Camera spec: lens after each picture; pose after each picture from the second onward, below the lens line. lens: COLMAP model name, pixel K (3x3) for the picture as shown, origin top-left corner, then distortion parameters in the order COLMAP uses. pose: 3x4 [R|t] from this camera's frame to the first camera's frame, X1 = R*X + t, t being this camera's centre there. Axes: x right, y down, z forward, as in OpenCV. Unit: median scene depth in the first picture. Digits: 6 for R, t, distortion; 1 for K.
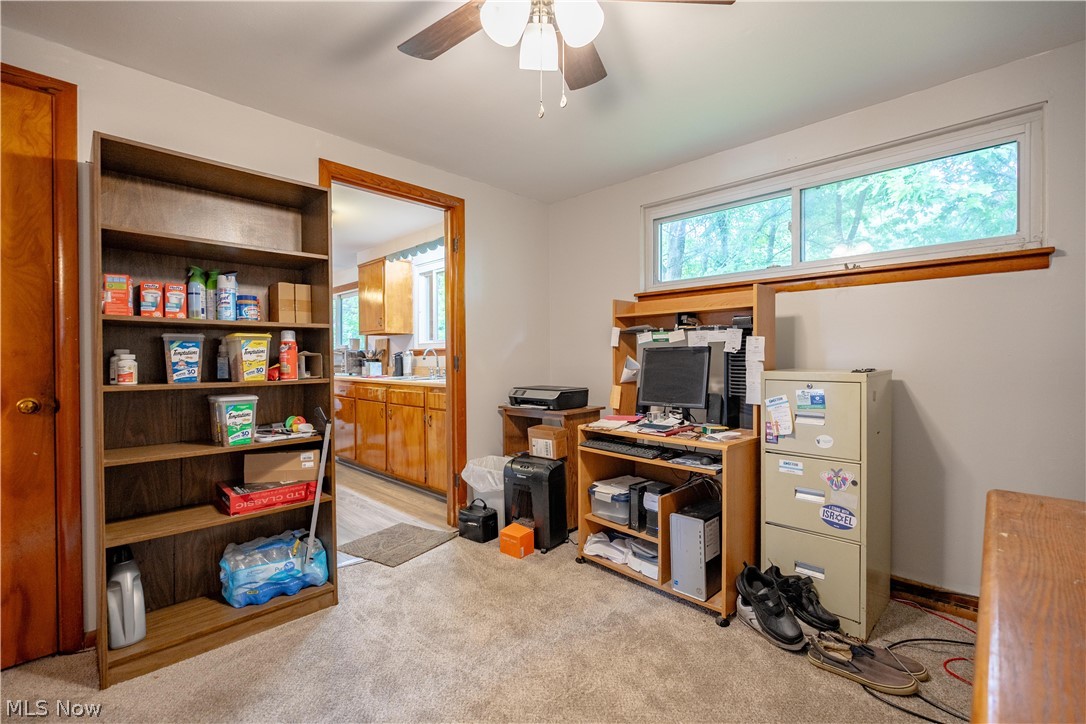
lens RADIAL K [[478.0, 0, 542.8], [0, 478.0, 363.5], [0, 0, 1]] dist [-0.002134, 0.000410]
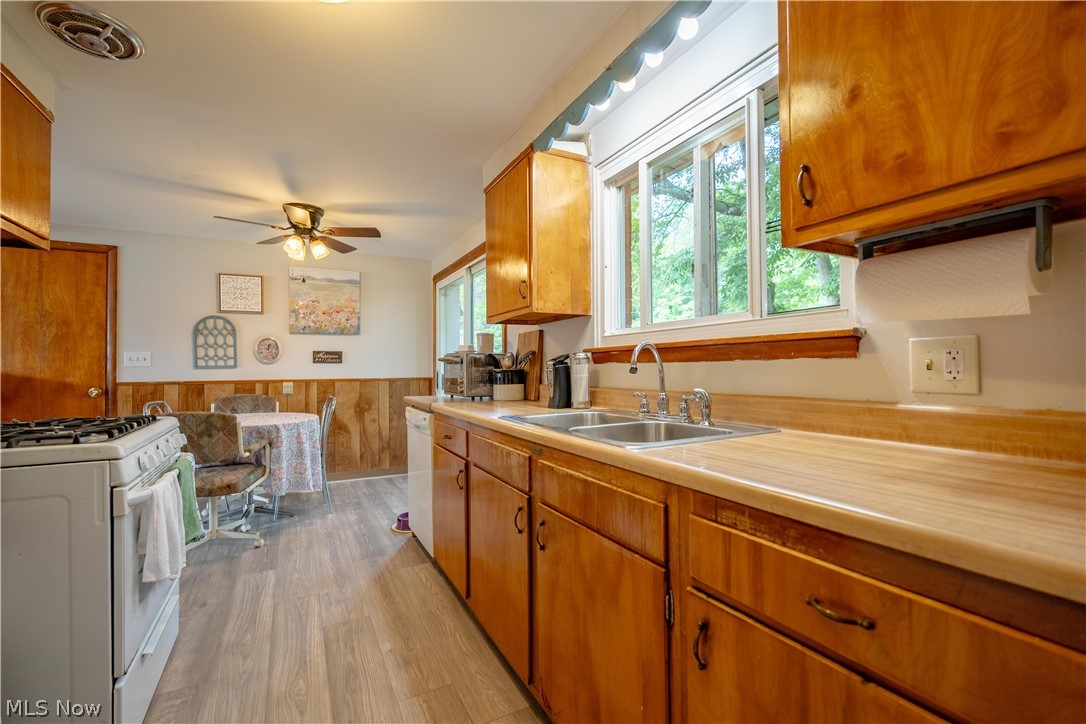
lens RADIAL K [[478.0, 0, 544.7], [0, 478.0, 362.8], [0, 0, 1]] dist [-0.002134, 0.000410]
pose [[0.950435, -0.007293, -0.310839, -0.300189], [0.002395, 0.999867, -0.016137, -0.015325], [0.310915, 0.014593, 0.950326, 0.963998]]
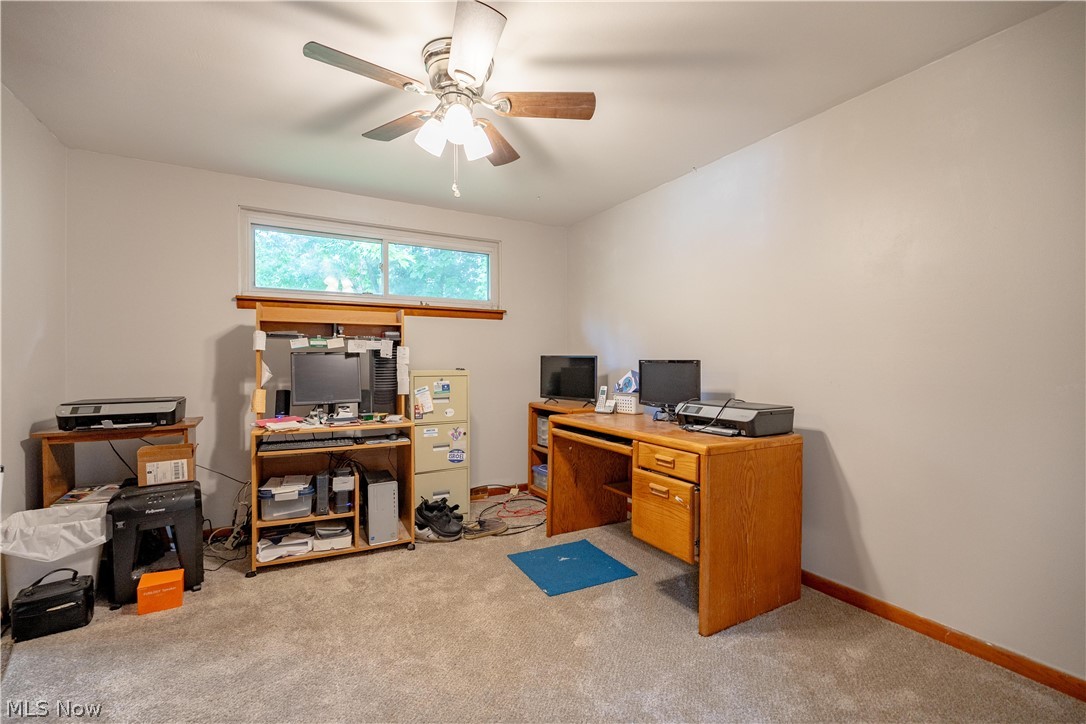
lens RADIAL K [[478.0, 0, 546.3], [0, 478.0, 361.8], [0, 0, 1]] dist [-0.002134, 0.000410]
pose [[0.270171, 0.002458, 0.962809, -0.602759], [0.010308, 0.999932, -0.005445, 0.000494], [-0.962757, 0.011396, 0.270127, 0.152101]]
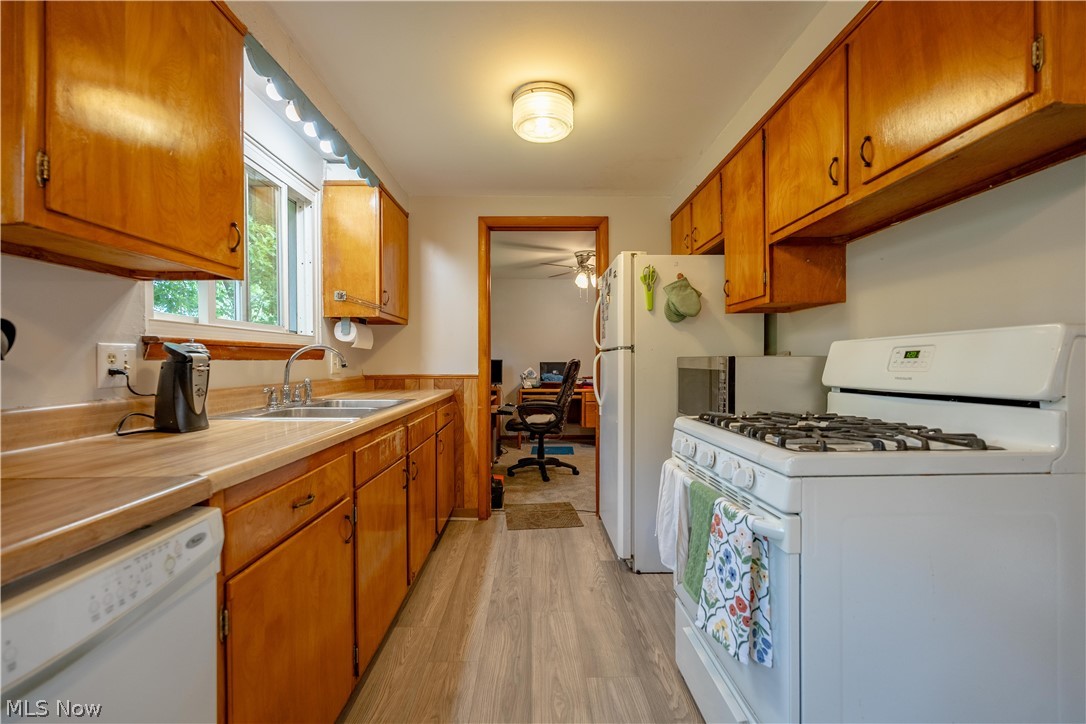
lens RADIAL K [[478.0, 0, 544.6], [0, 478.0, 362.3], [0, 0, 1]] dist [-0.002134, 0.000410]
pose [[-0.715955, 0.004636, 0.698131, -1.126369], [0.014046, 0.999871, 0.007765, -0.022167], [-0.698005, 0.015365, -0.715928, 1.814338]]
